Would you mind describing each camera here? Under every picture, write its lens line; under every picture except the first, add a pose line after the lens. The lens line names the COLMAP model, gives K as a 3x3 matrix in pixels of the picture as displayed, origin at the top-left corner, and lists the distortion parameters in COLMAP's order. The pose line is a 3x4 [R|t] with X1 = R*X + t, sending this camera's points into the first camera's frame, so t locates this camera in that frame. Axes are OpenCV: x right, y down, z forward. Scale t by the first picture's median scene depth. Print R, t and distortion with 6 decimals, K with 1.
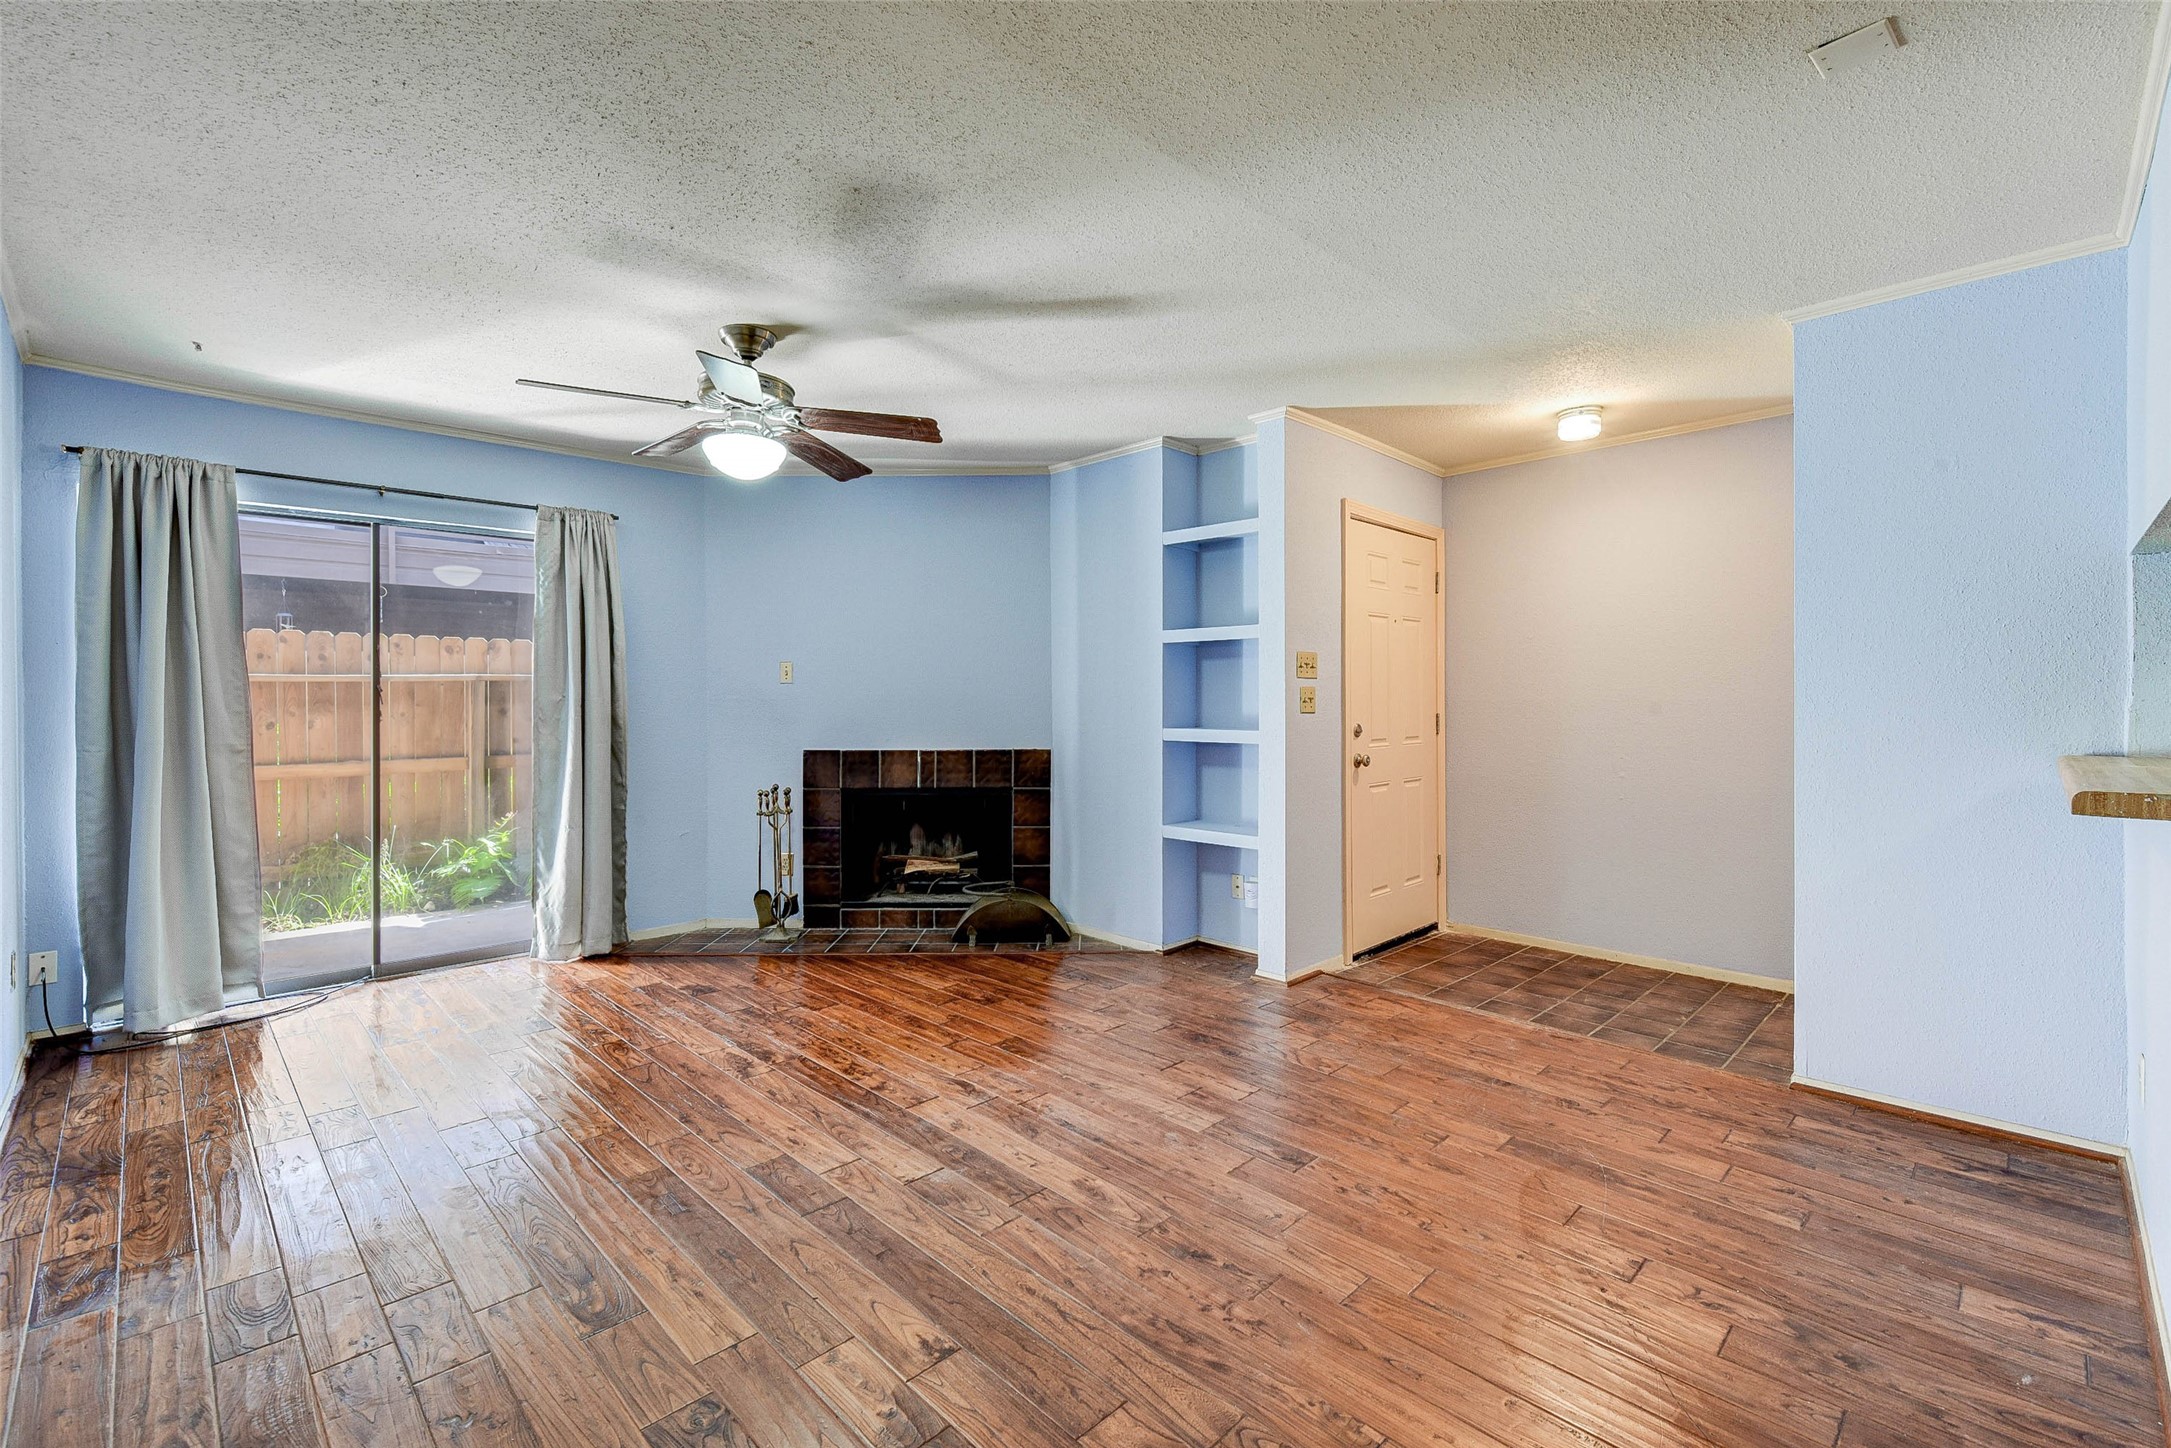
lens RADIAL K [[948.6, 0, 1084.9], [0, 948.6, 711.9], [0, 0, 1]] dist [0.008404, 0.000229]
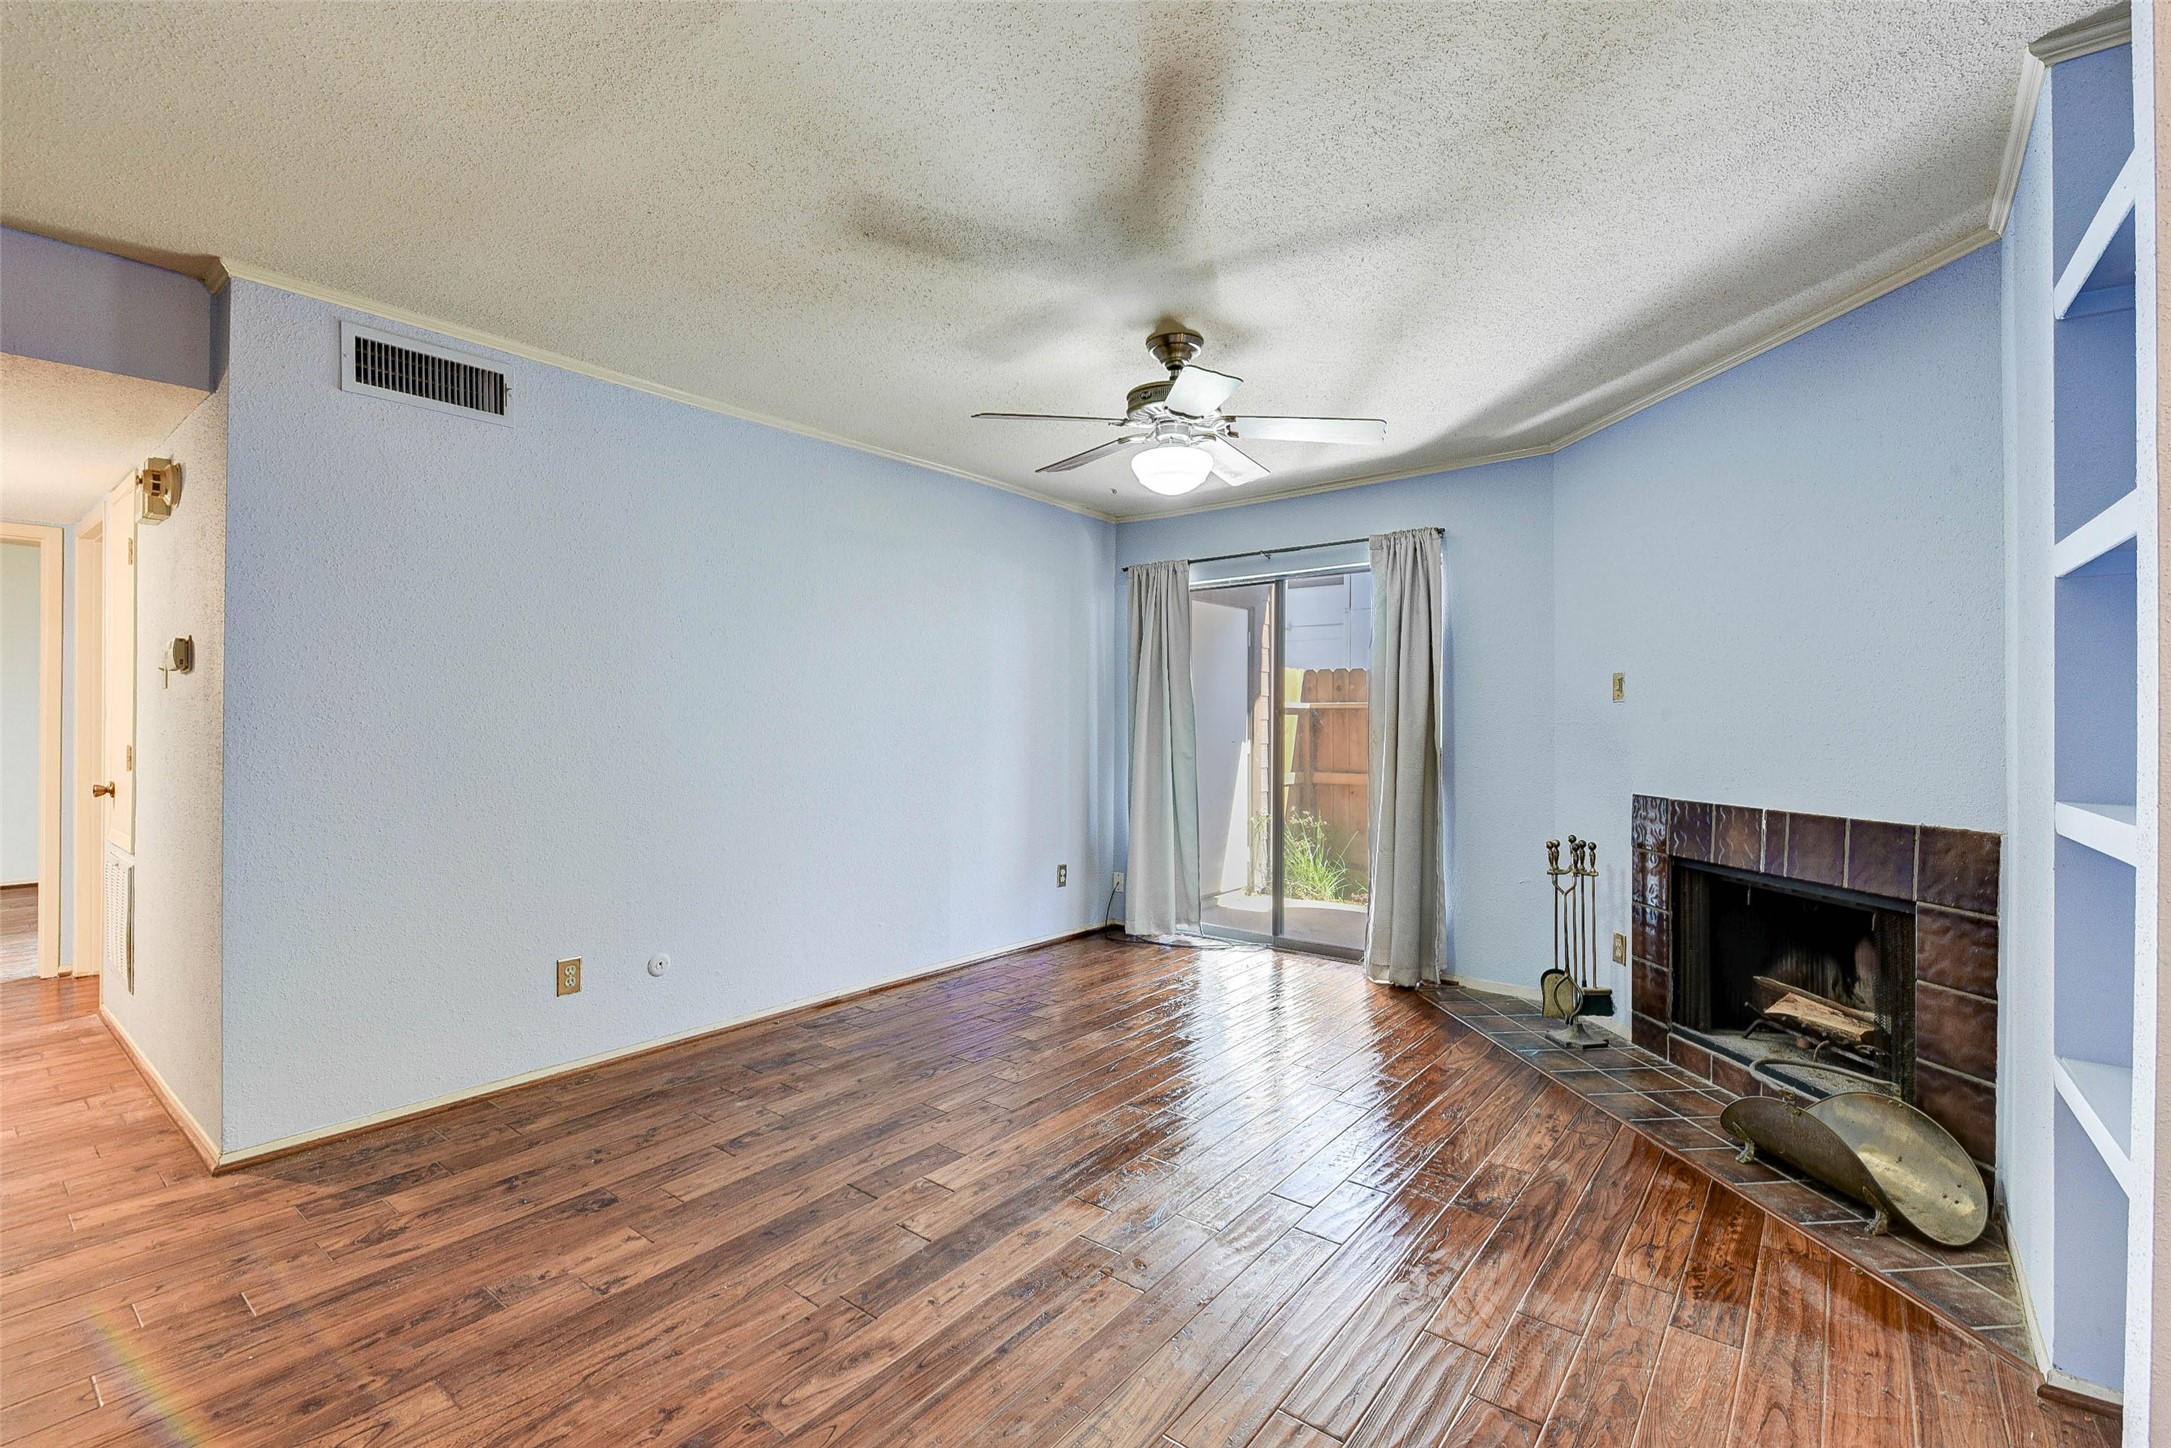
lens RADIAL K [[948.6, 0, 1091.3], [0, 948.6, 720.1], [0, 0, 1]] dist [0.008404, 0.000229]
pose [[0.113398, -0.000902, -0.993549, 0.475983], [-0.018118, 0.999831, -0.002976, -0.007672], [0.993384, 0.018339, 0.113362, 0.650069]]
